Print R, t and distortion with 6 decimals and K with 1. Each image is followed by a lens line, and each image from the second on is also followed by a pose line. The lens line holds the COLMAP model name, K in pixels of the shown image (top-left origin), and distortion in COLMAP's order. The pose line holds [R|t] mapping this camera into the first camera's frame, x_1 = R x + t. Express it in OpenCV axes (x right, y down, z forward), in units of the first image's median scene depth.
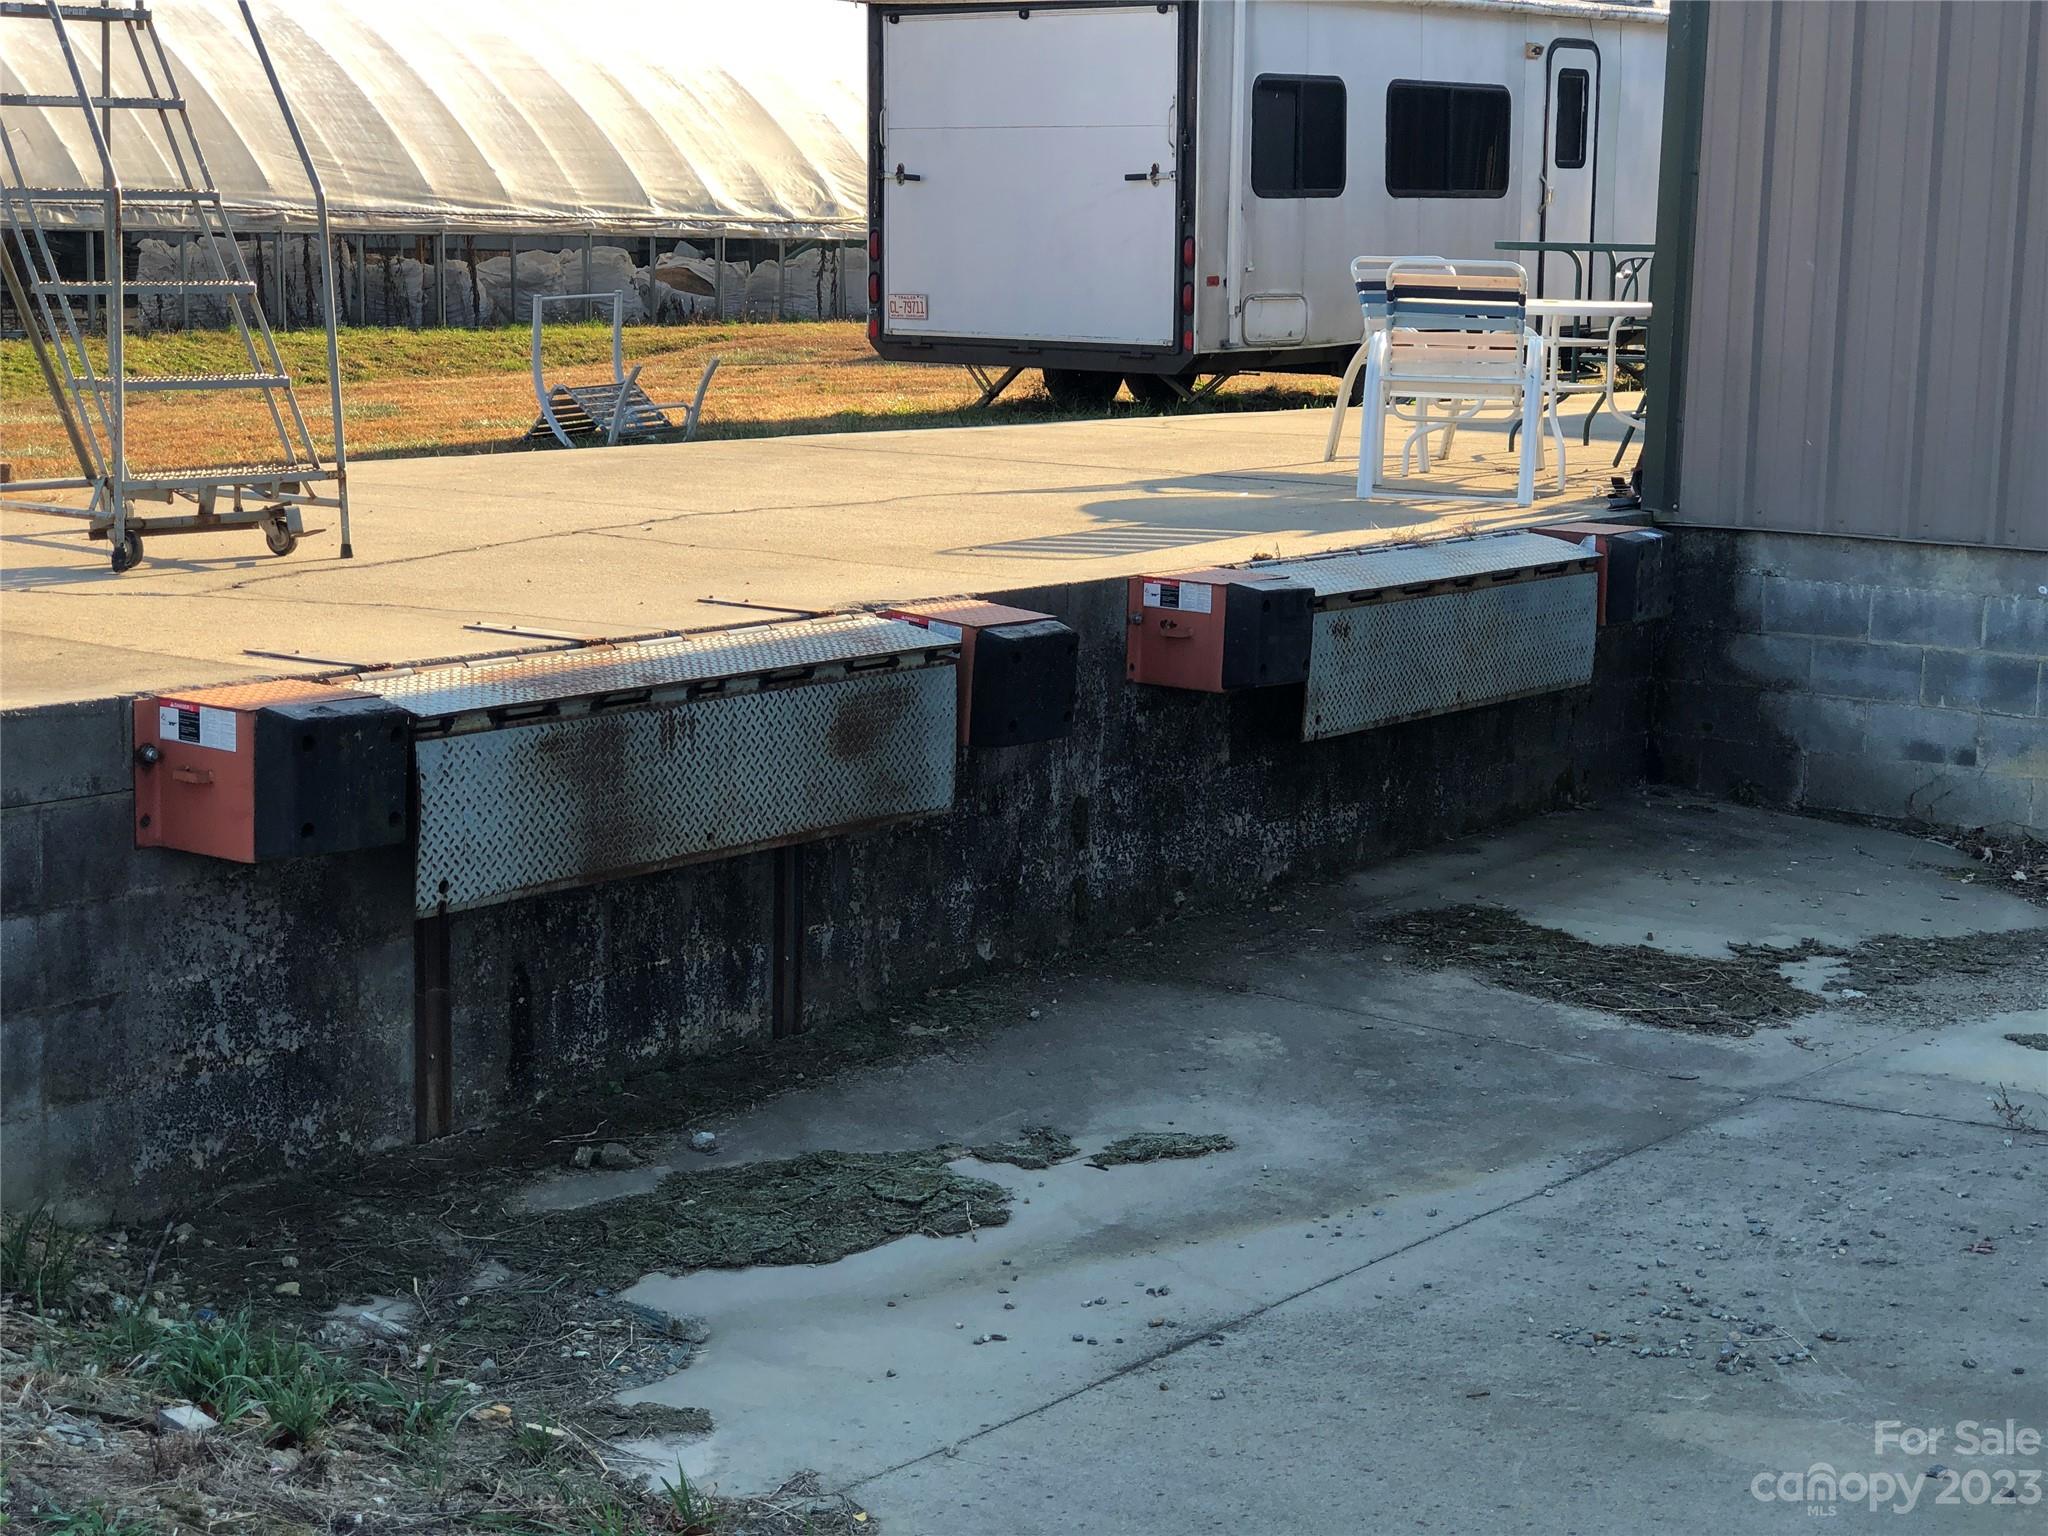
lens RADIAL K [[3346.6, 0, 1024.0], [0, 3346.6, 768.0], [0, 0, 1]] dist [0.060993, 0.114623]
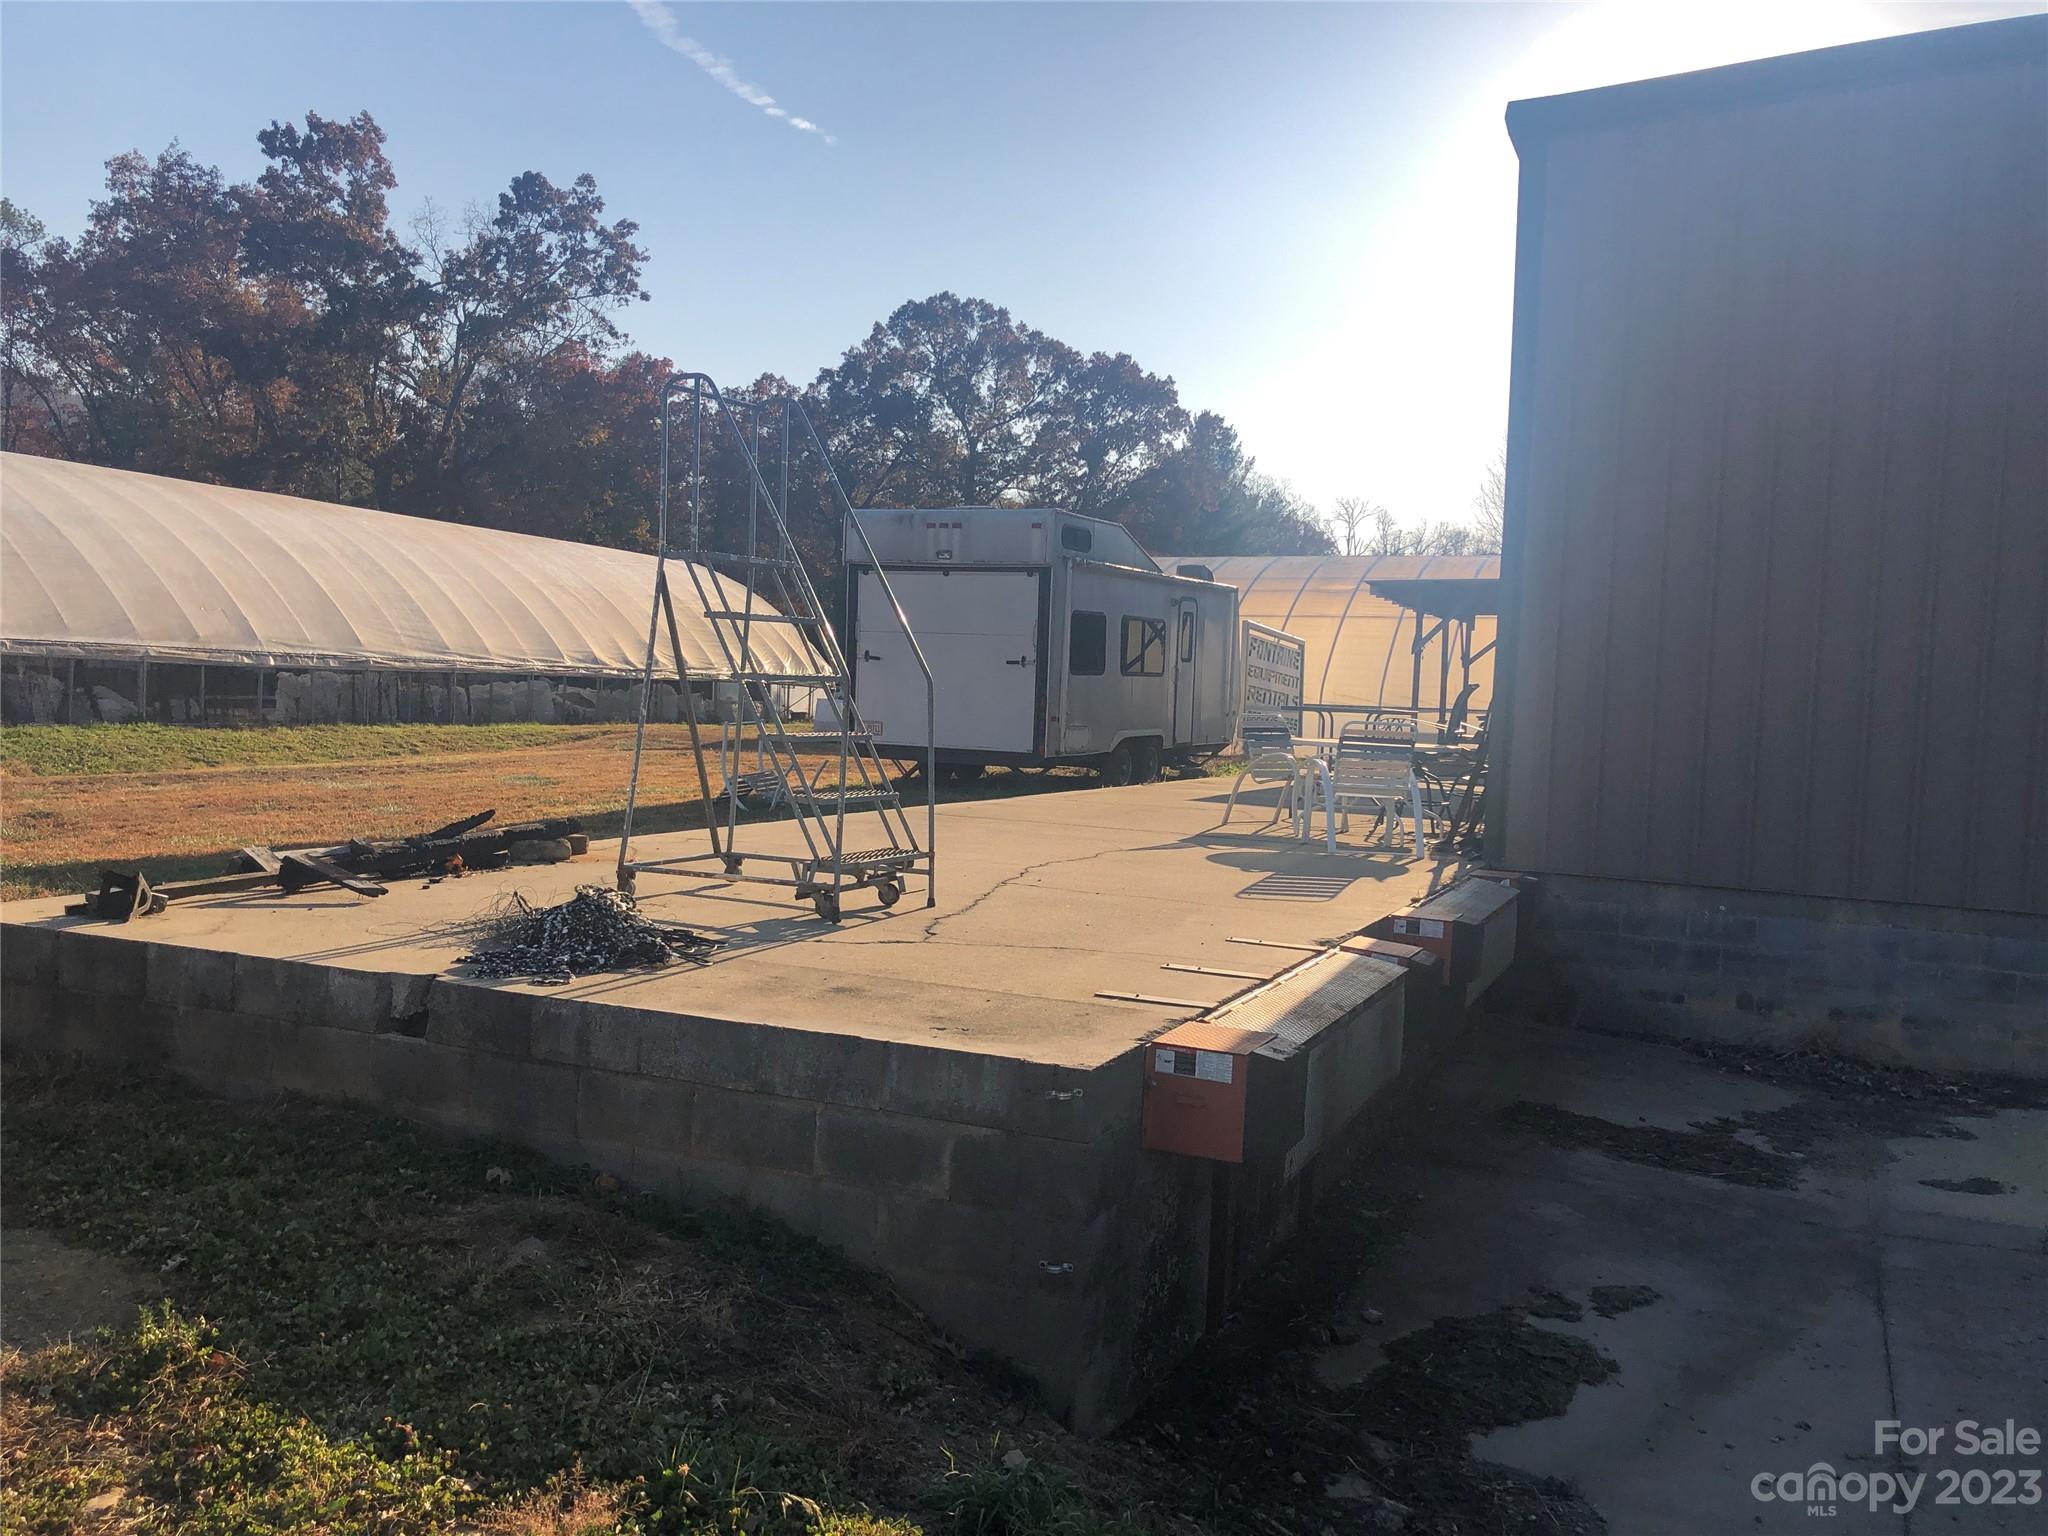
lens RADIAL K [[1667.6, 0, 1024.0], [0, 1667.6, 768.0], [0, 0, 1]] dist [0.062183, -0.082797]
pose [[0.969244, 0.013368, 0.245740, -0.337900], [0.011970, 0.994781, -0.101326, -0.045690], [-0.245812, 0.101151, 0.964025, 0.219188]]
